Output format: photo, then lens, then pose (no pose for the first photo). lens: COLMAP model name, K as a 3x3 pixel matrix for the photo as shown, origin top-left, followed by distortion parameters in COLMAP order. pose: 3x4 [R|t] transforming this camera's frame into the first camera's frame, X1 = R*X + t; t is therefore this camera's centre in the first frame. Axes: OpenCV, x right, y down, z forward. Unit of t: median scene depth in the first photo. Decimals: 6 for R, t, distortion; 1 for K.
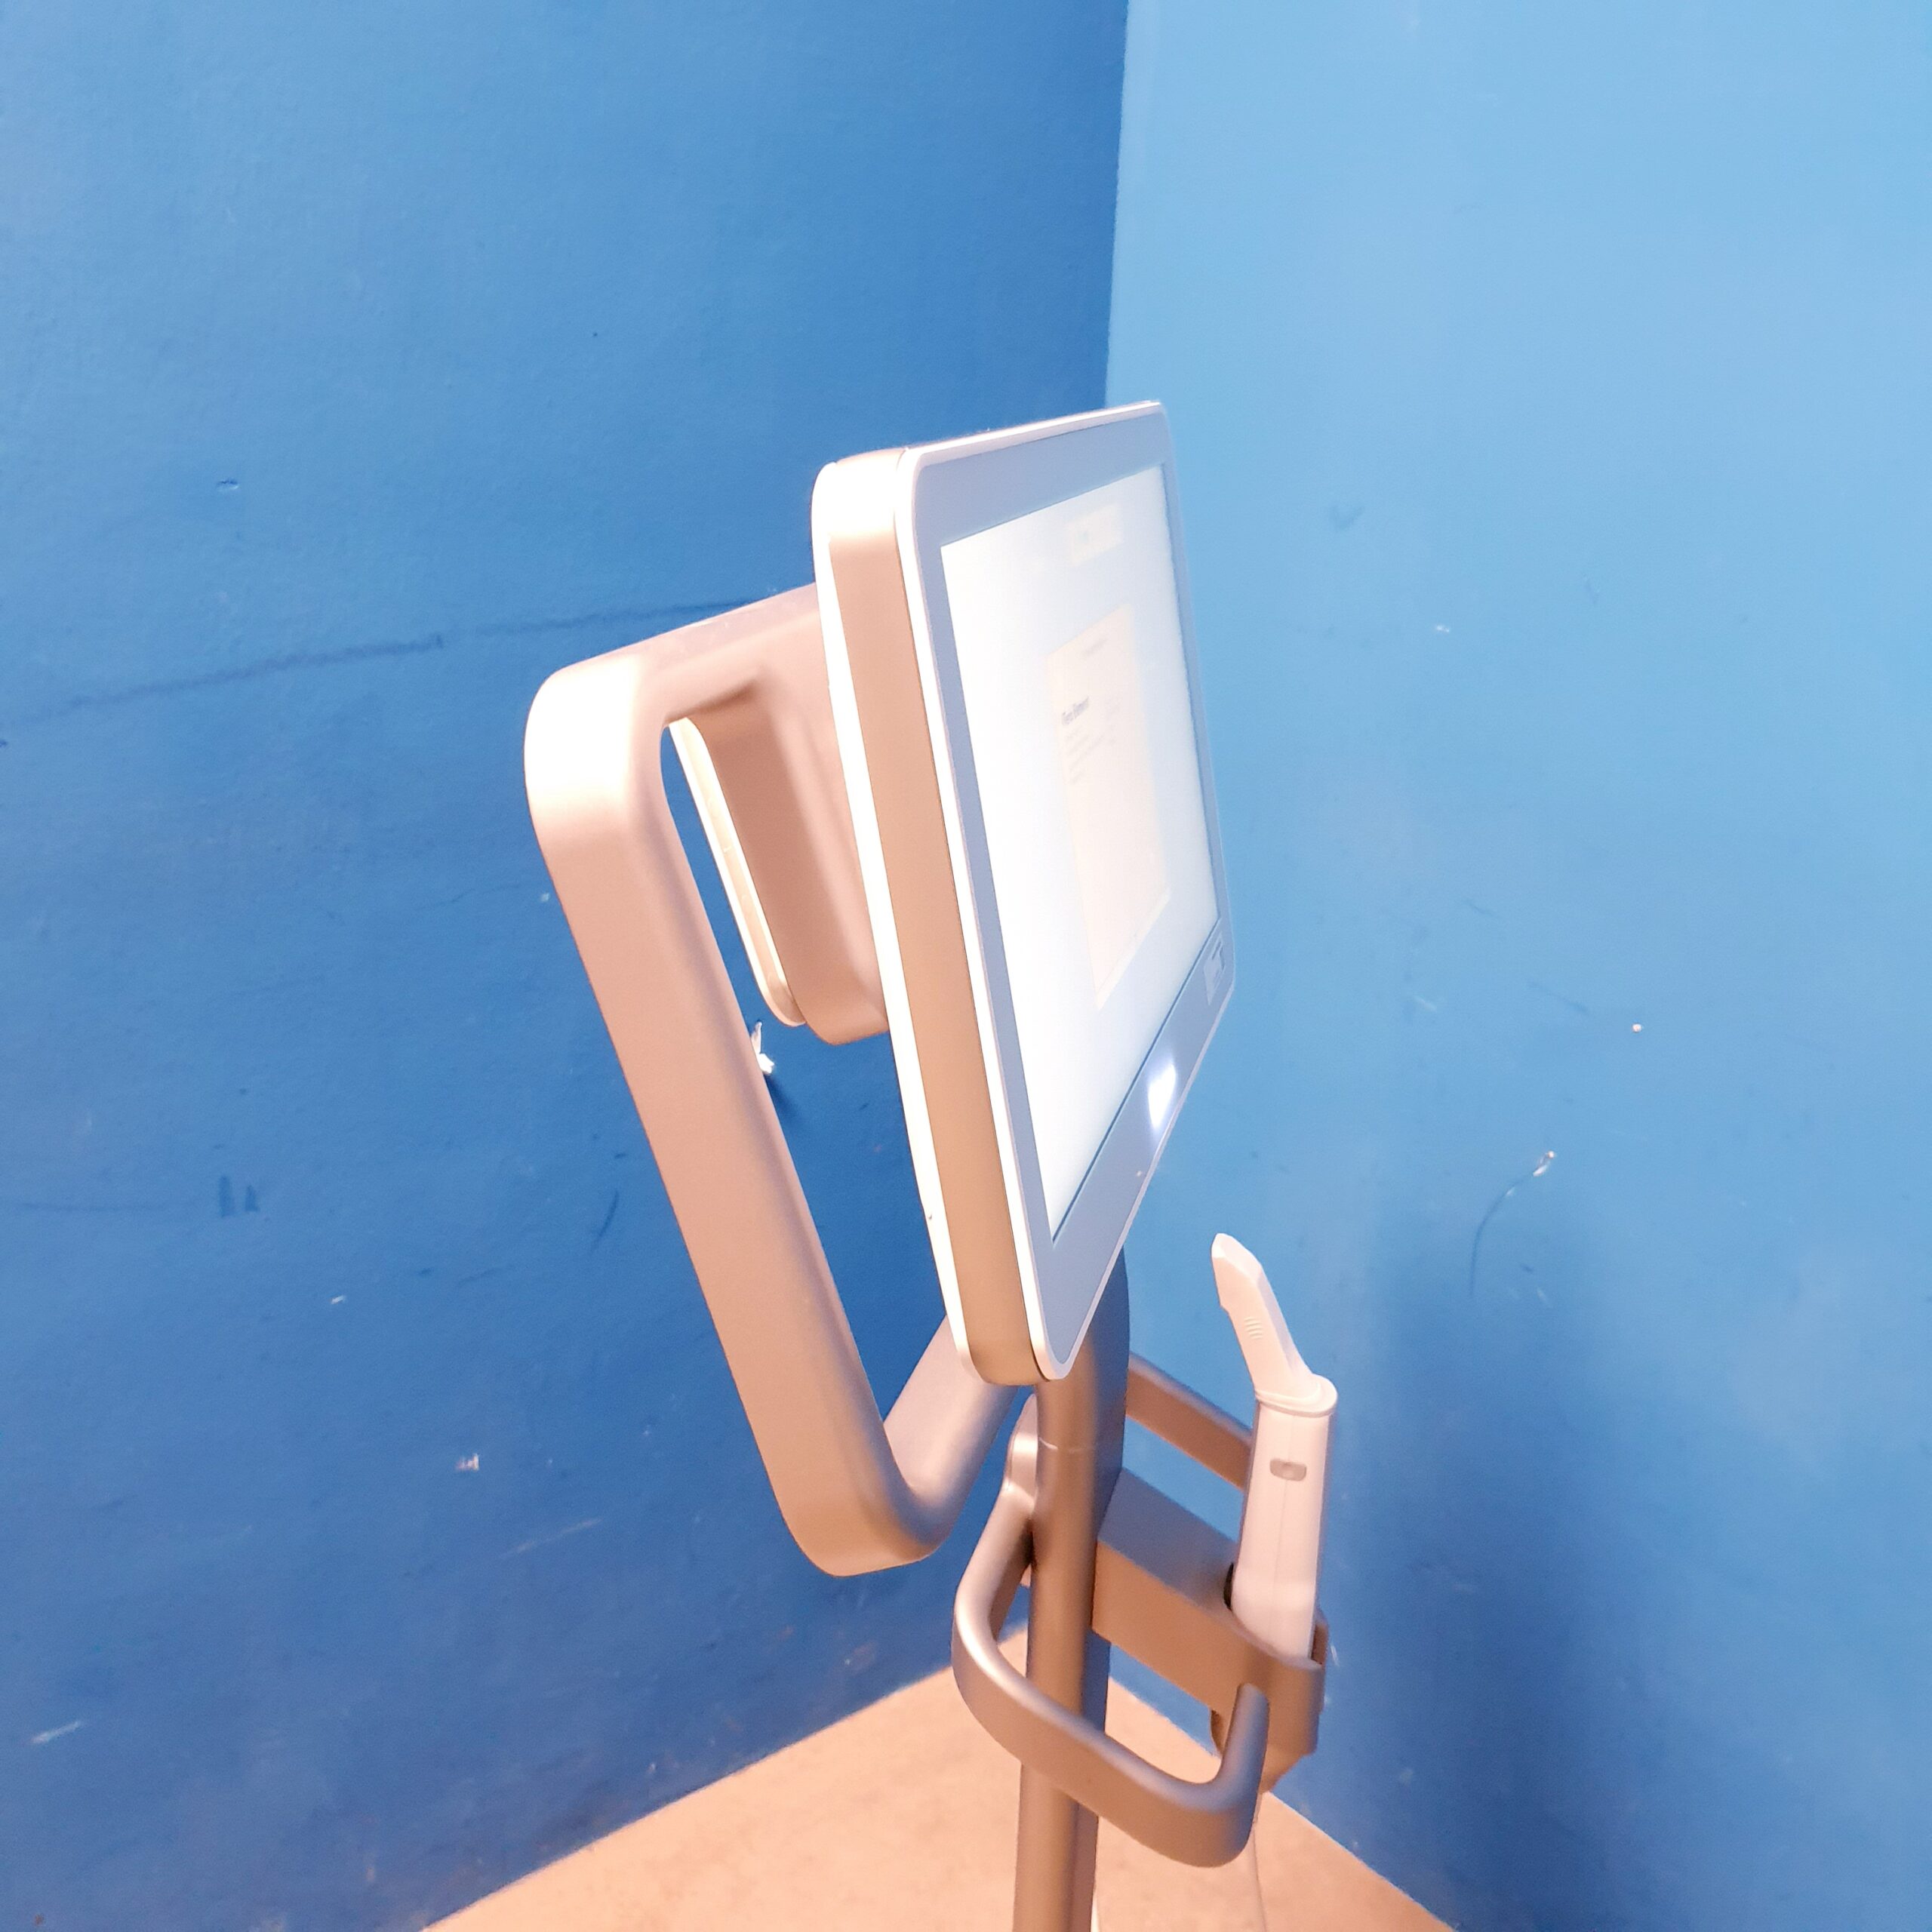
lens RADIAL K [[2007.1, 0, 963.7], [0, 2007.1, 905.1], [0, 0, 1]] dist [-0.014317, -0.030601]
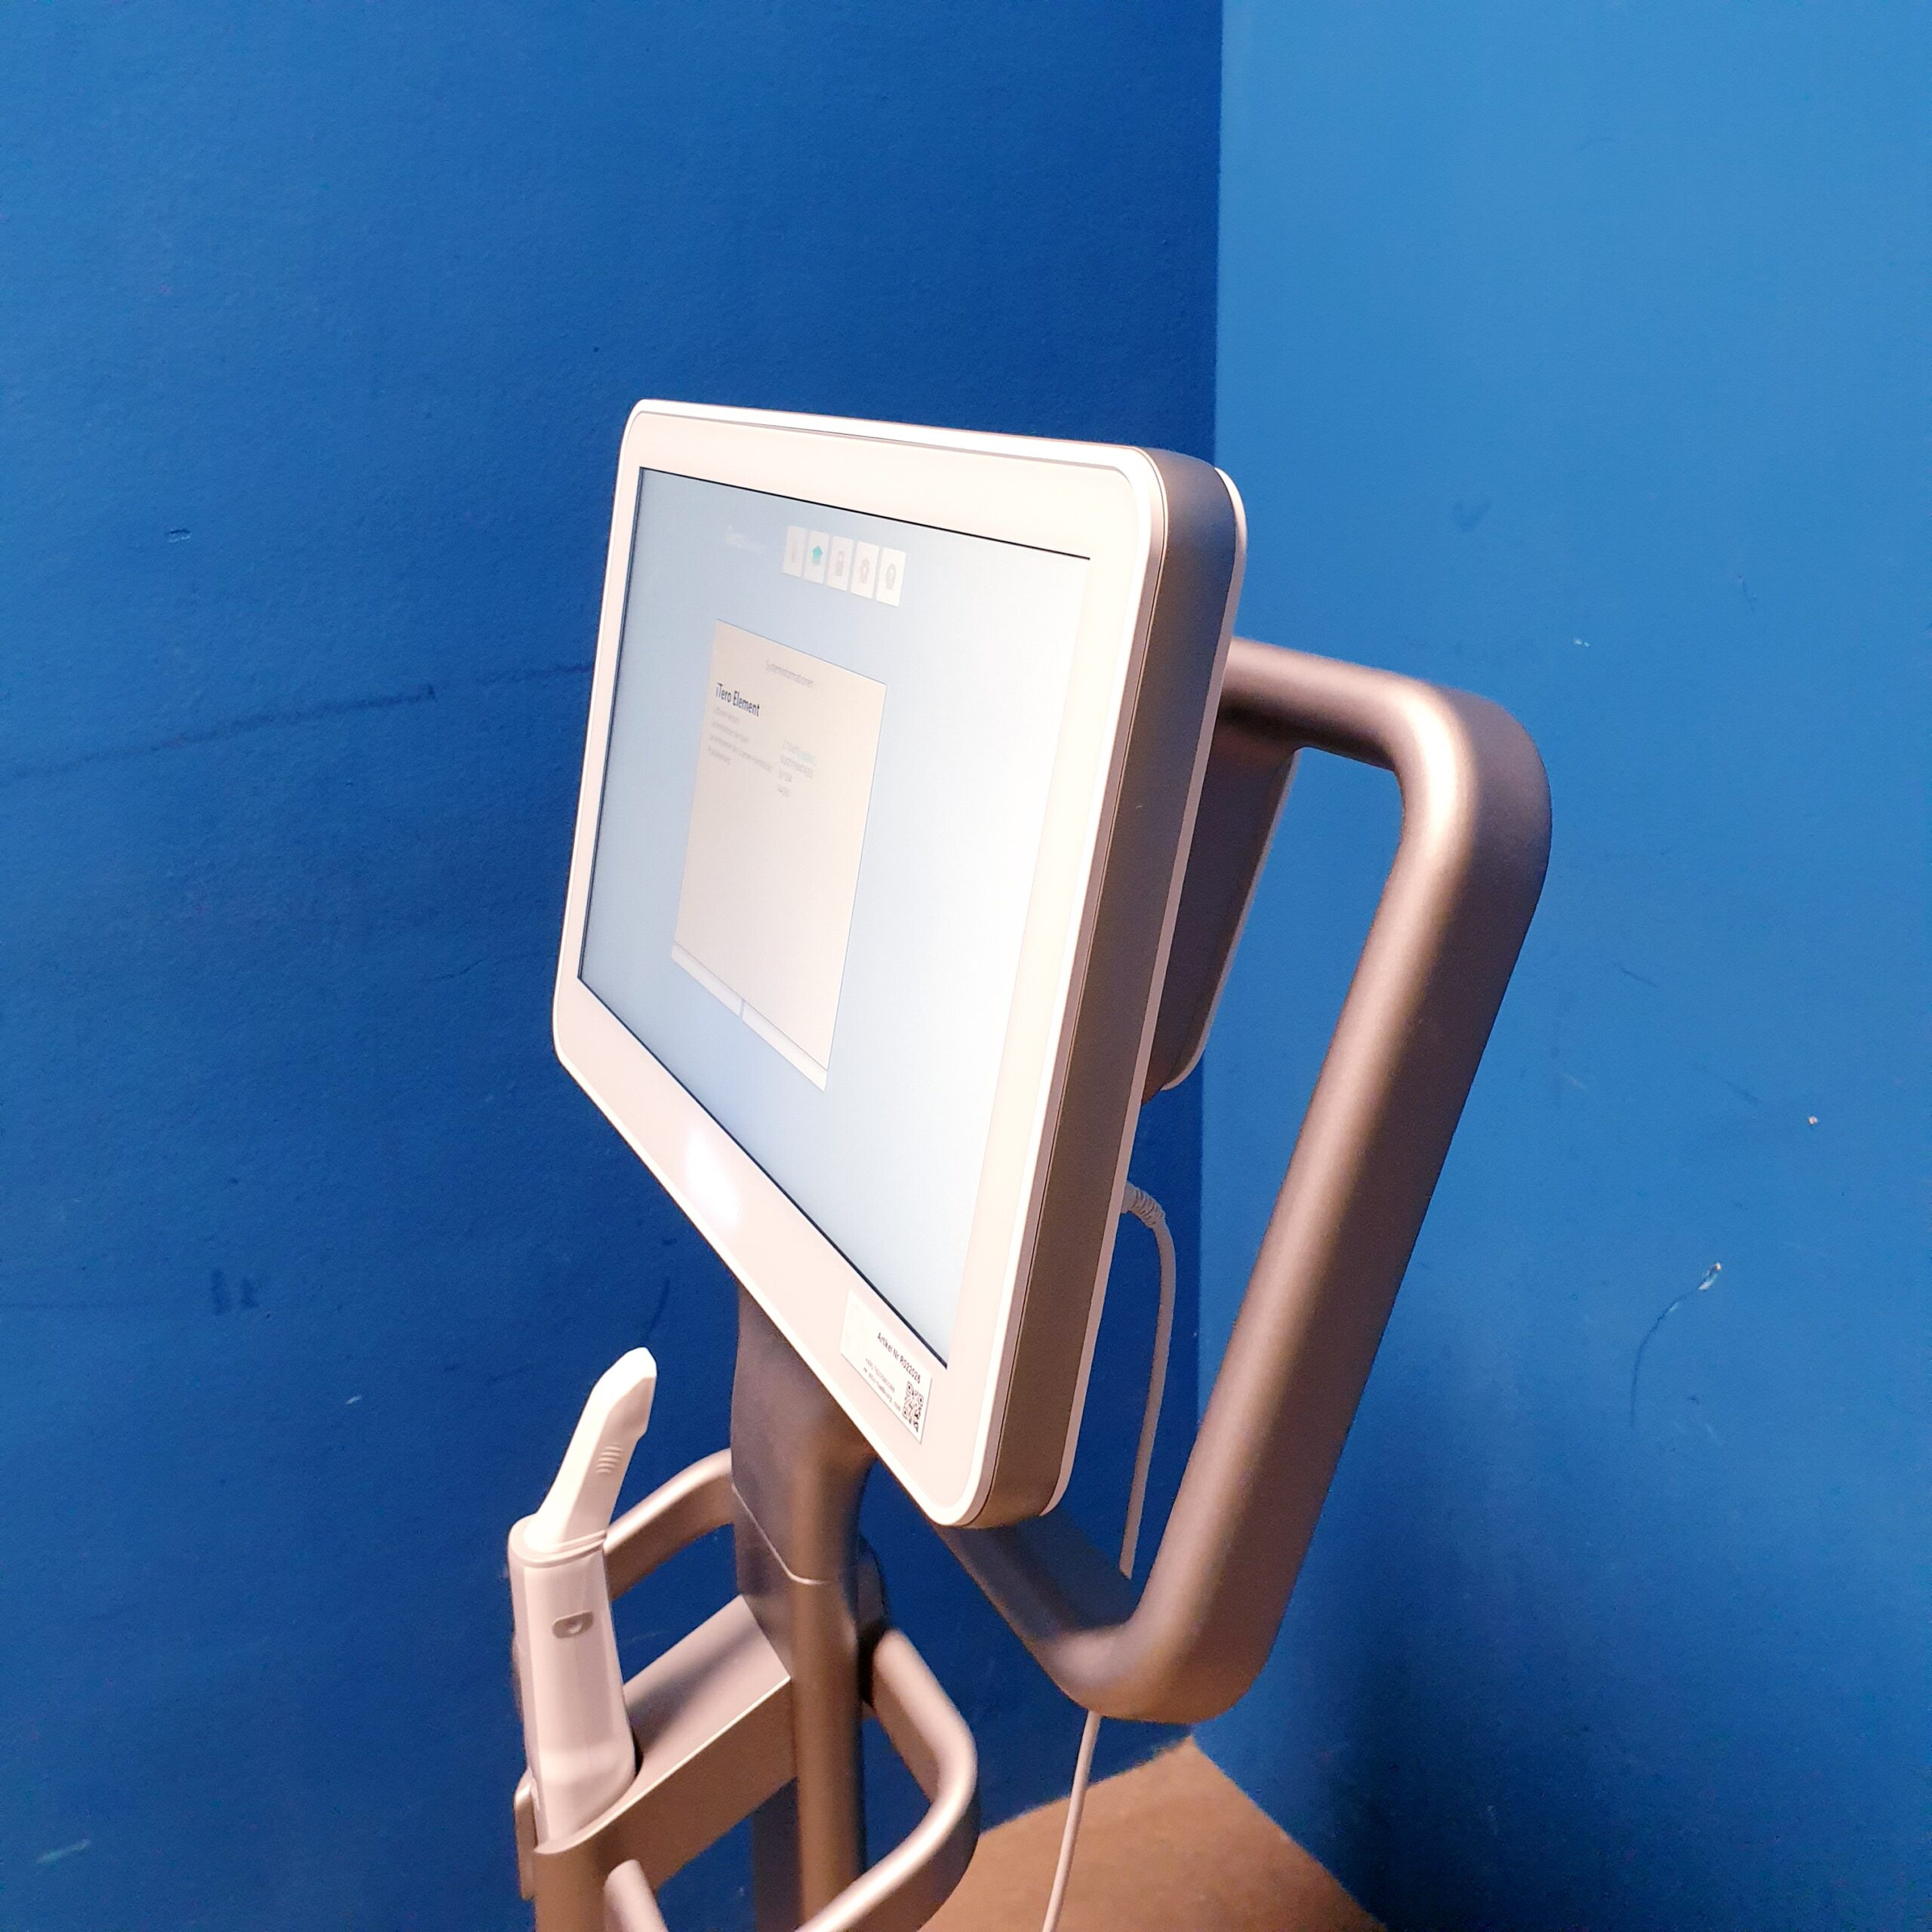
lens RADIAL K [[1967.7, 0, 987.1], [0, 1967.7, 902.4], [0, 0, 1]] dist [-0.006172, -0.019798]
pose [[0.987291, -0.009278, -0.158652, 0.131199], [0.009422, 0.999956, 0.000157, -0.032970], [0.158644, -0.001650, 0.987334, 0.149758]]
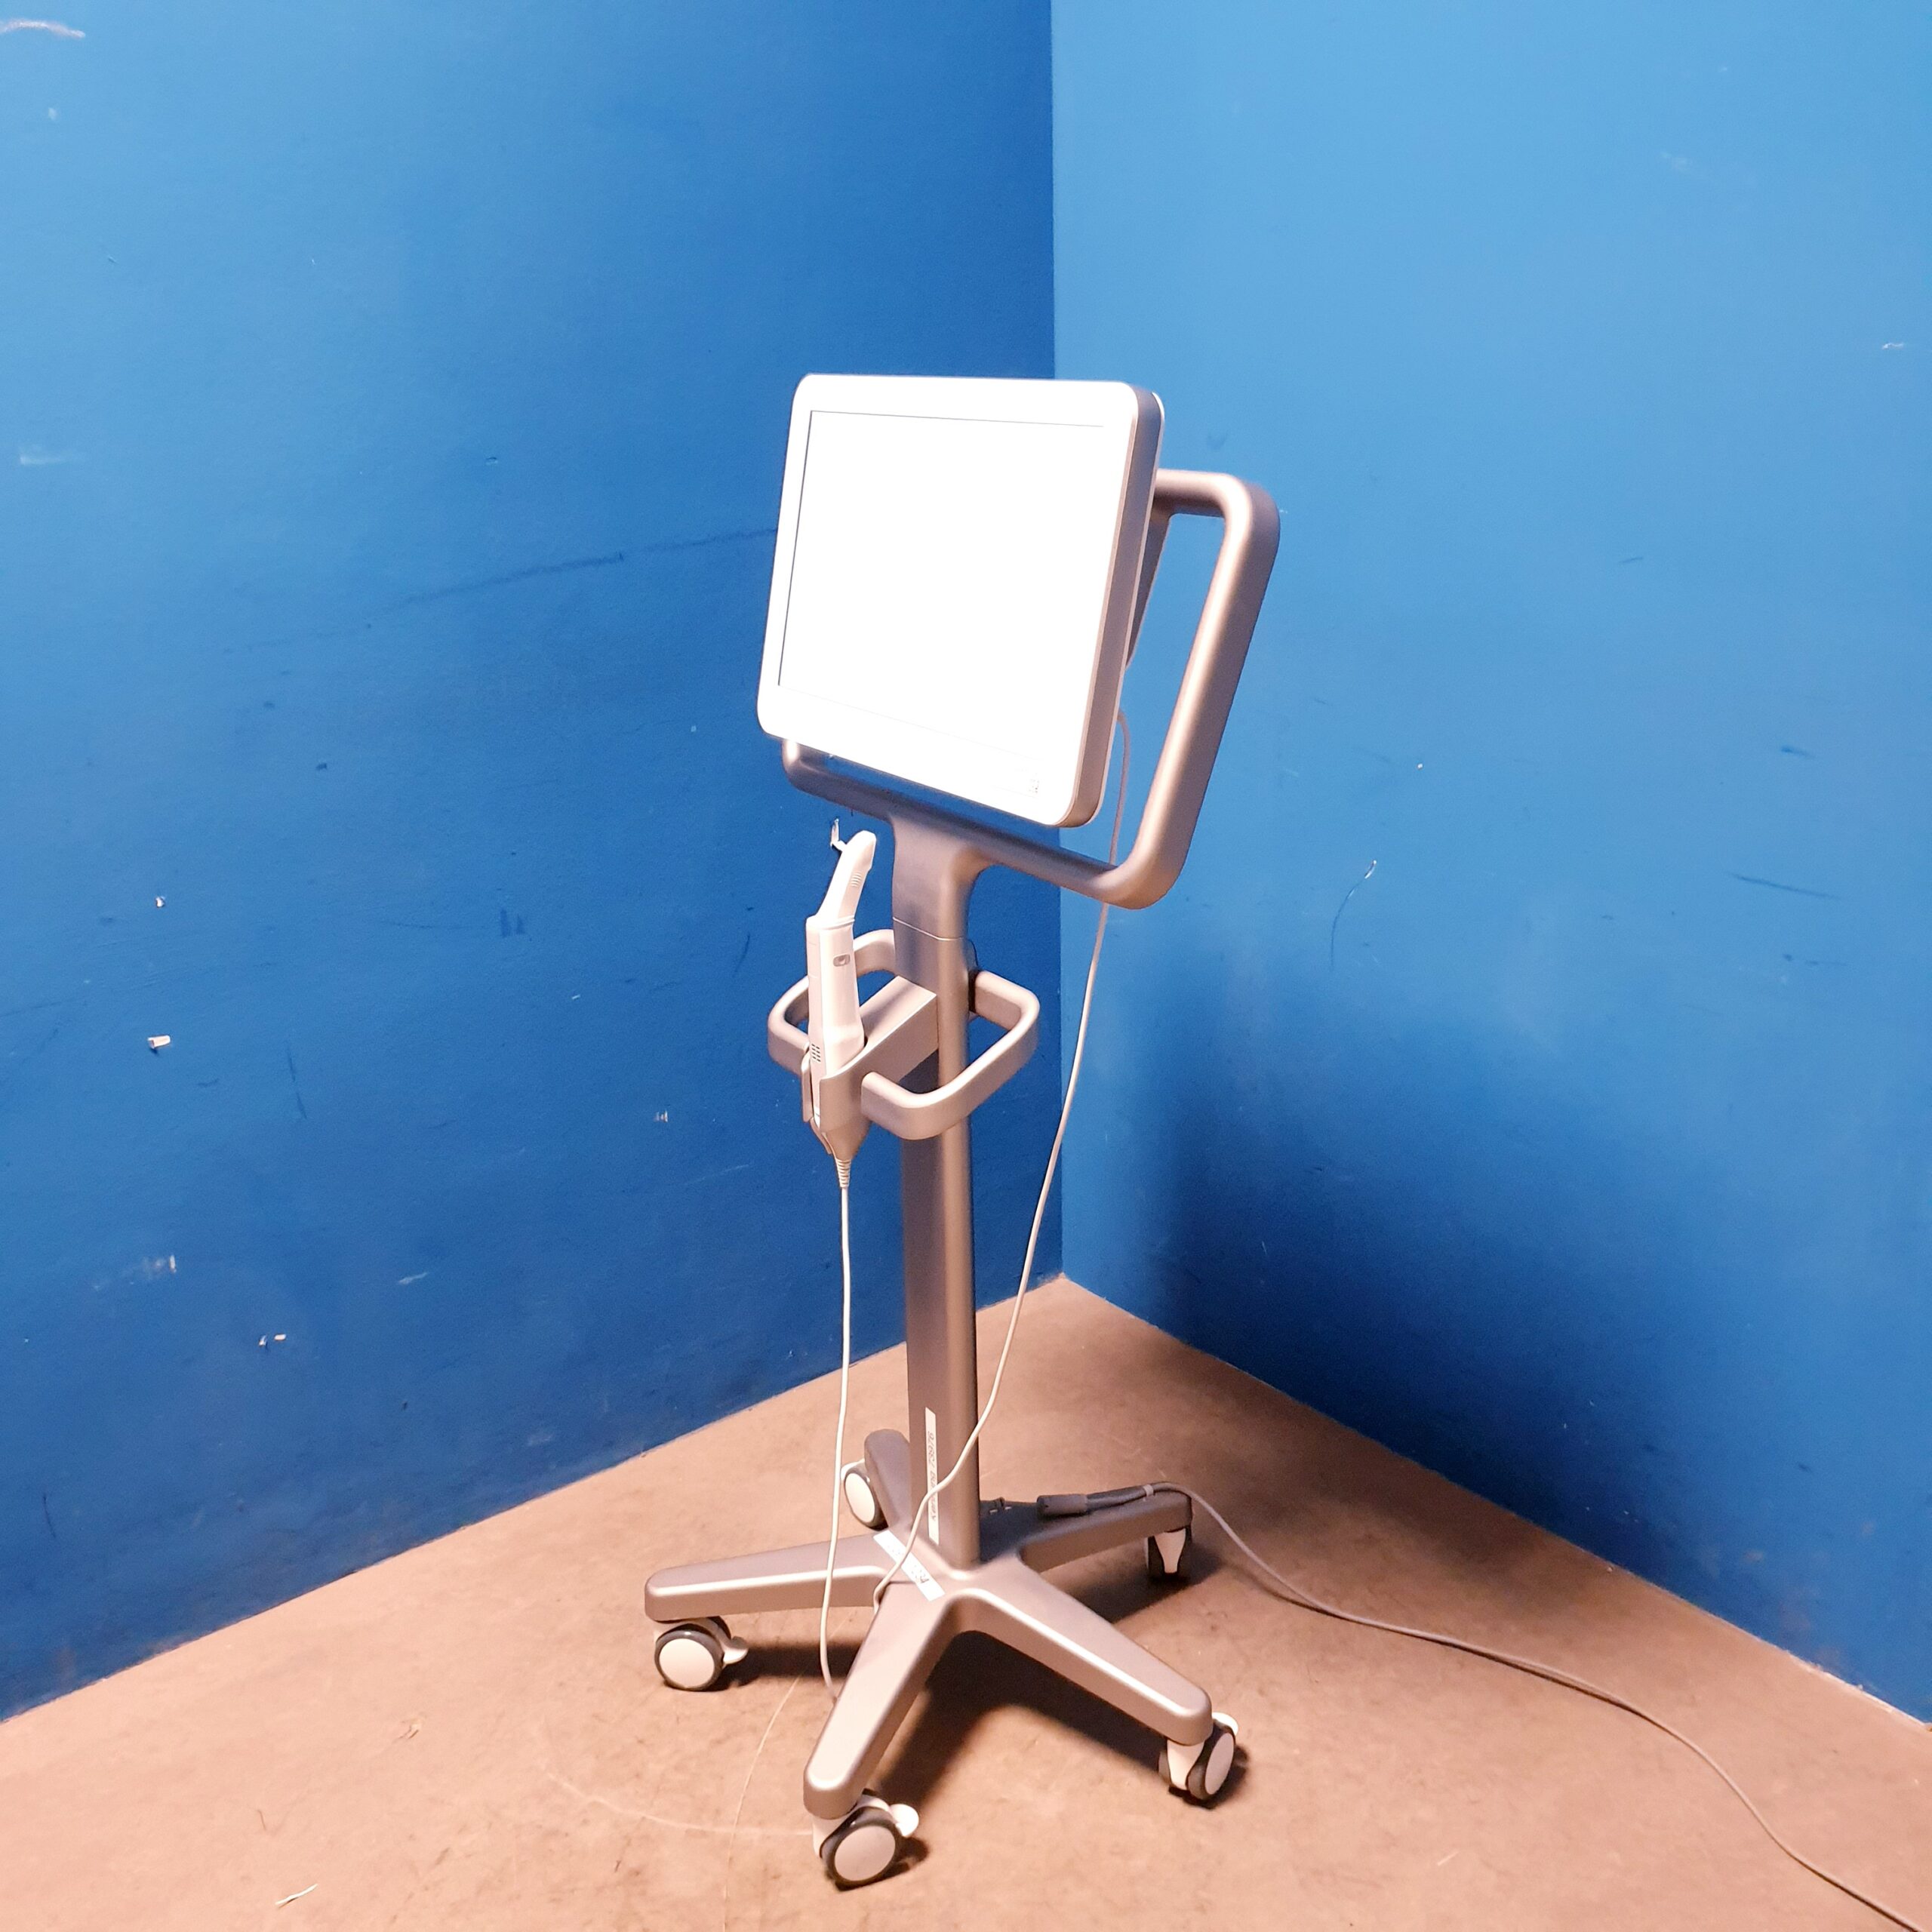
lens RADIAL K [[2081.2, 0, 943.3], [0, 2081.2, 965.4], [0, 0, 1]] dist [0.006430, -0.043263]
pose [[0.998099, -0.052305, -0.032607, 0.020468], [0.053006, 0.998373, 0.021017, 0.160637], [0.031455, -0.022705, 0.999247, -0.593938]]
